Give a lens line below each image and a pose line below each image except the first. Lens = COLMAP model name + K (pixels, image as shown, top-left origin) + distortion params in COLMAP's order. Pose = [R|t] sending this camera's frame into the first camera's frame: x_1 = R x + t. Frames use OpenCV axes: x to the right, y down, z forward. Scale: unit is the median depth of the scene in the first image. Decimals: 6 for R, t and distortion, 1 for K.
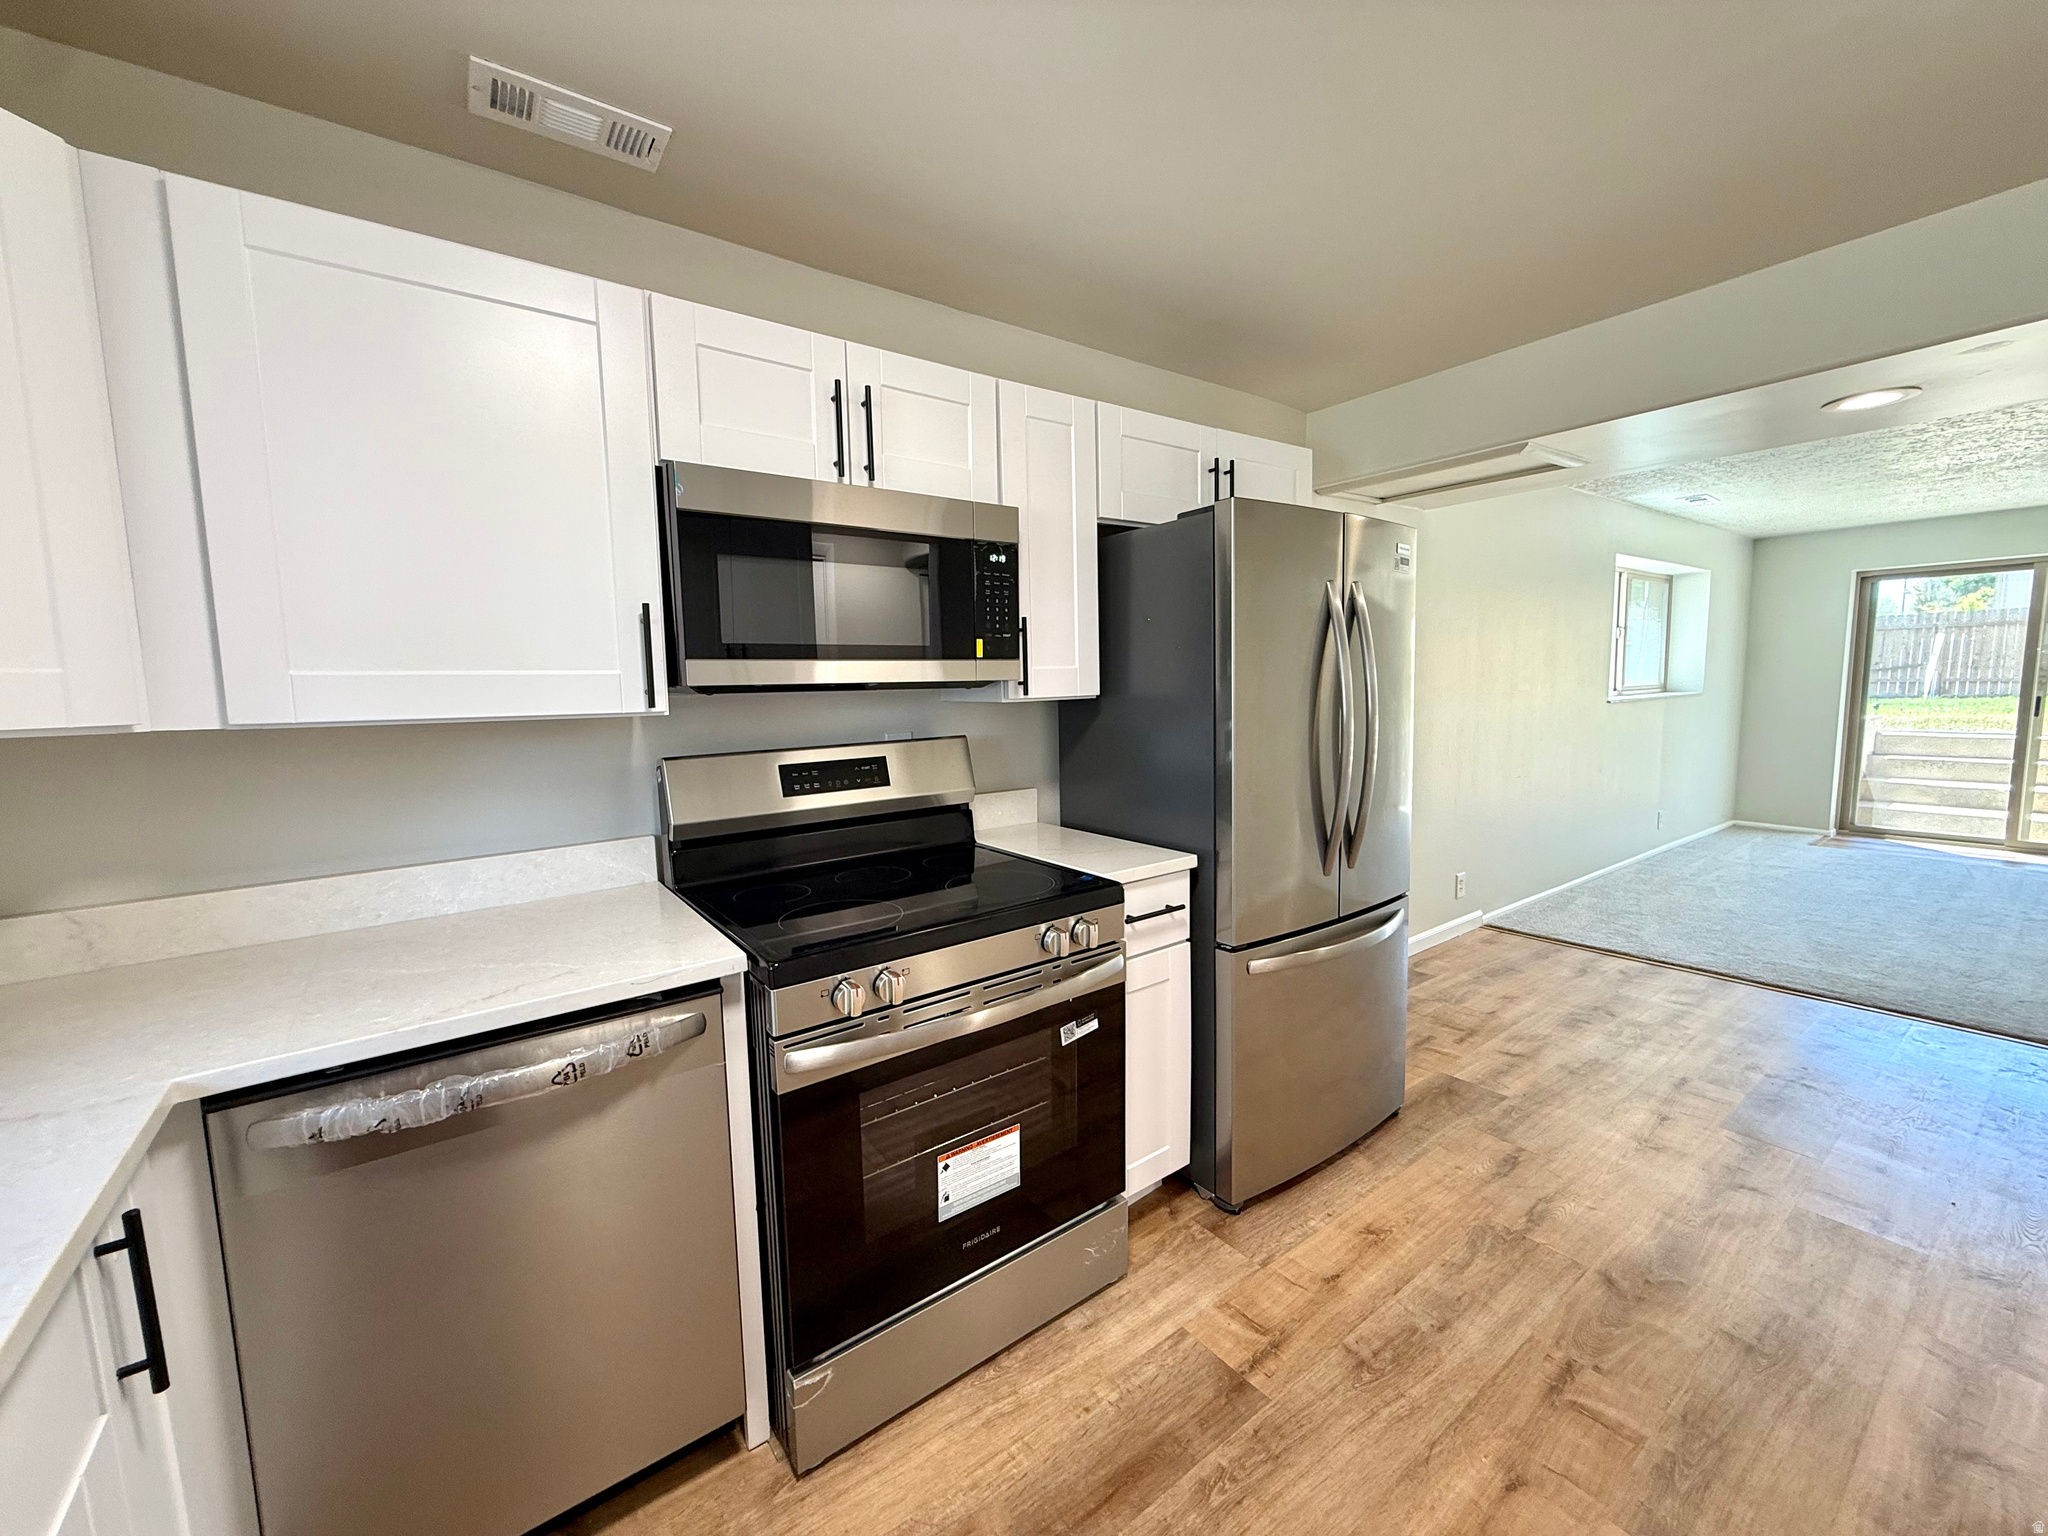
lens RADIAL K [[816.7, 0, 1026.6], [0, 816.7, 762.5], [0, 0, 1]] dist [-0.000320, -0.000395]
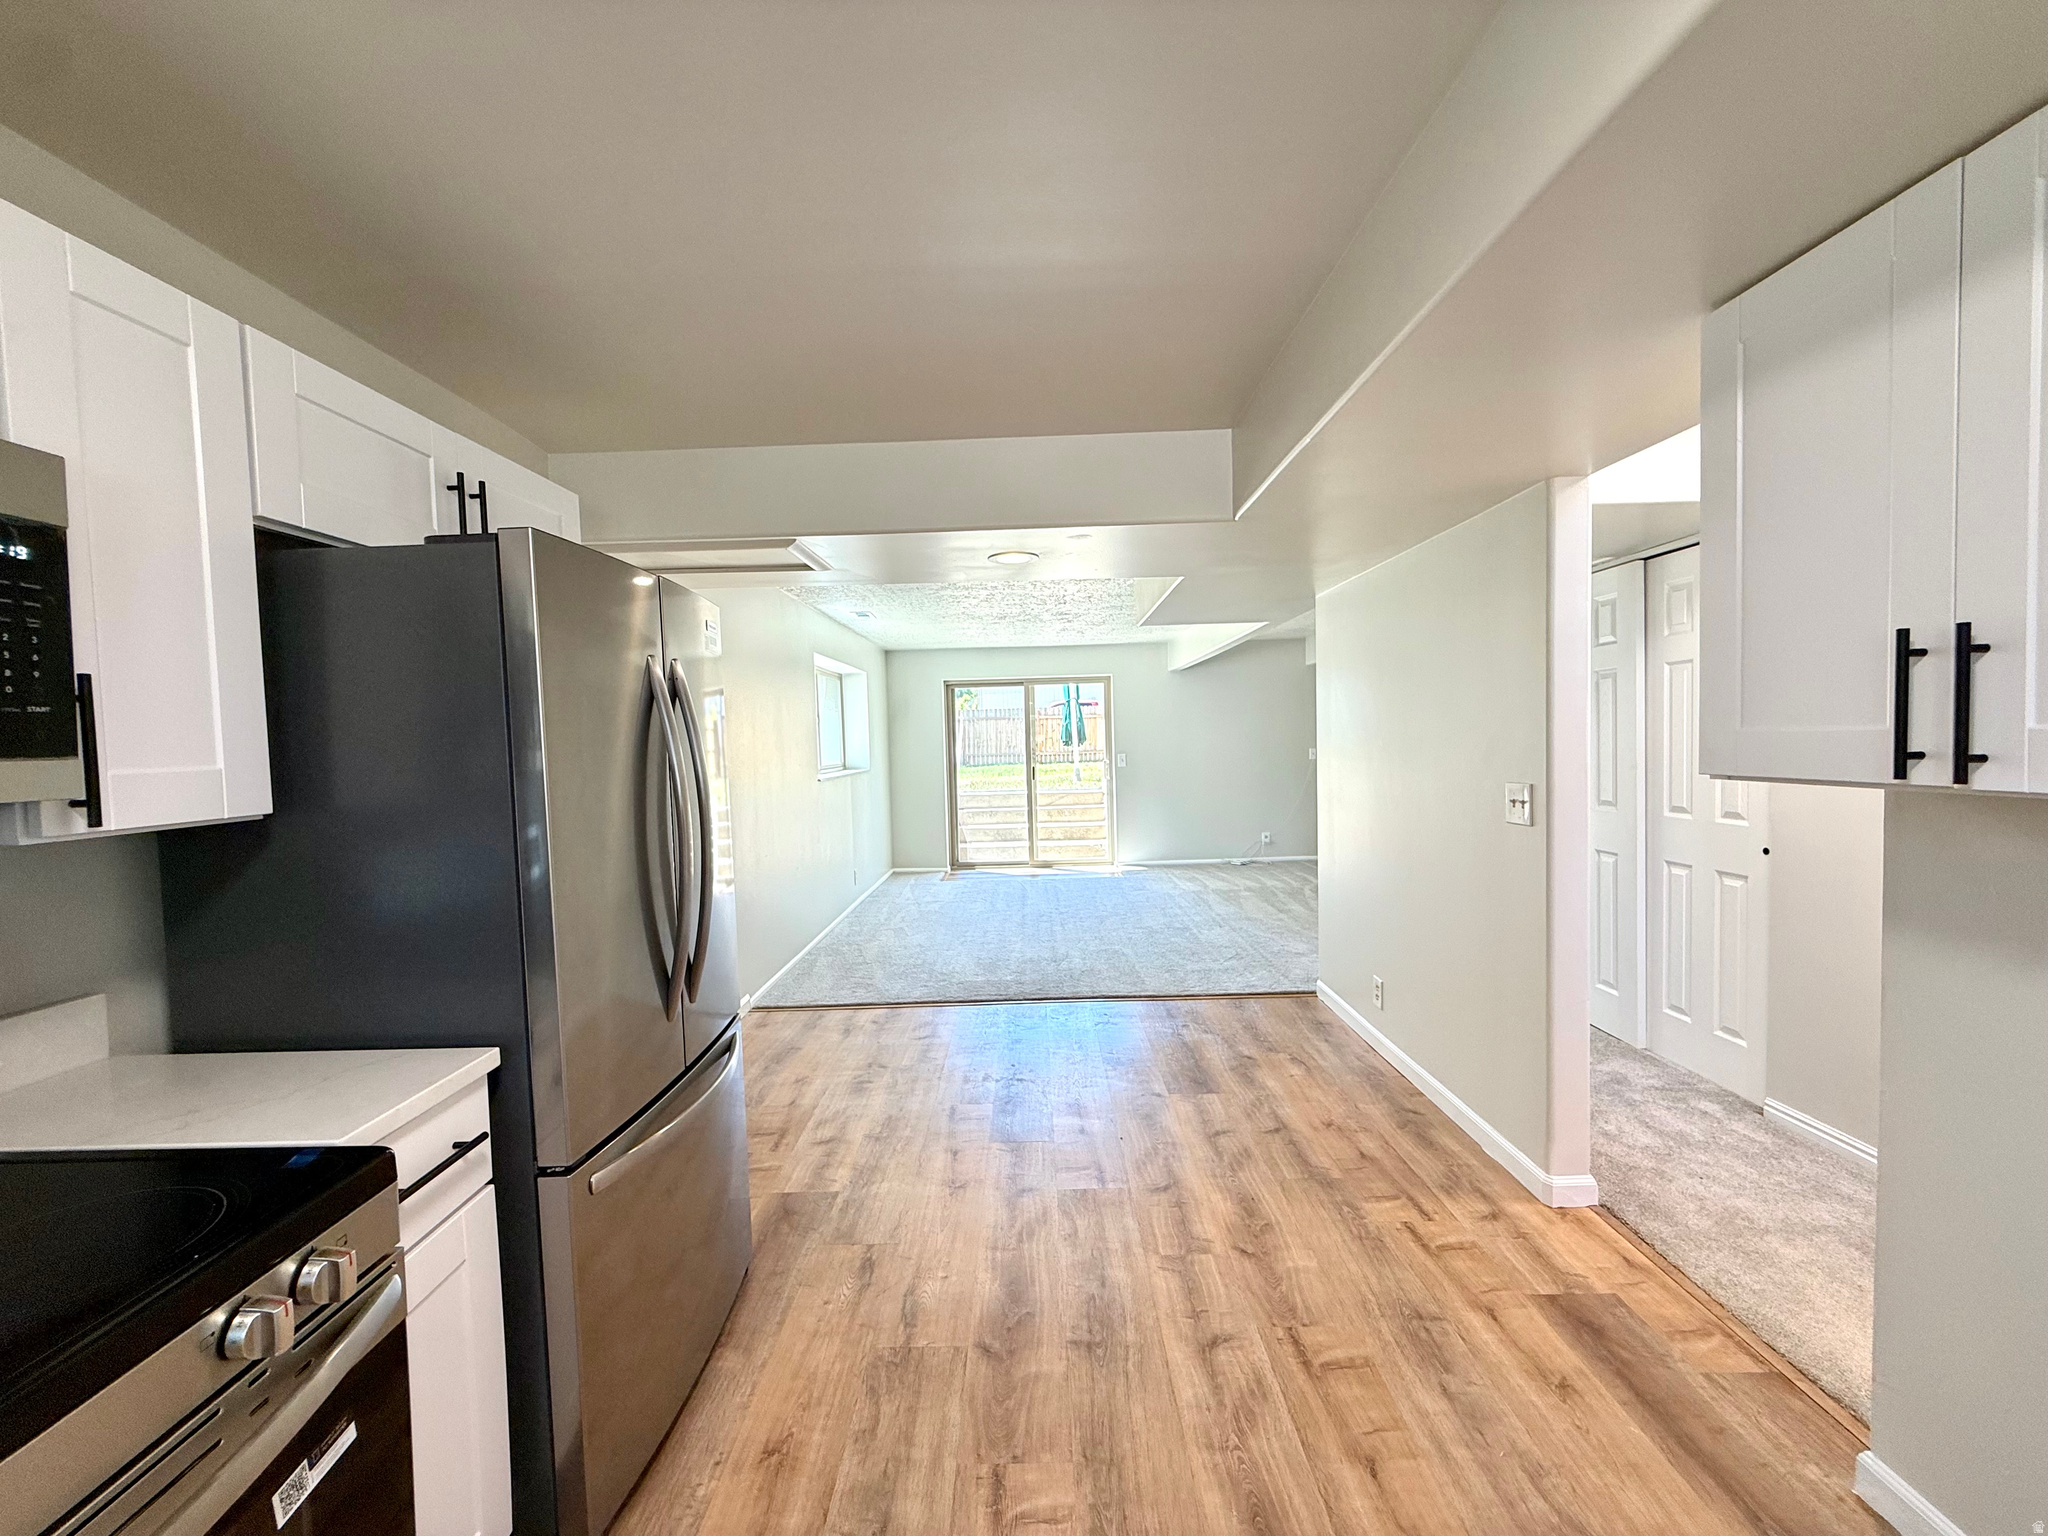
lens RADIAL K [[816.7, 0, 1023.6], [0, 816.7, 772.2], [0, 0, 1]] dist [-0.000320, -0.000395]
pose [[0.607319, -0.027347, 0.793987, -0.026411], [0.094769, 0.994765, -0.038227, -0.021758], [-0.788785, 0.098462, 0.606732, 0.119274]]
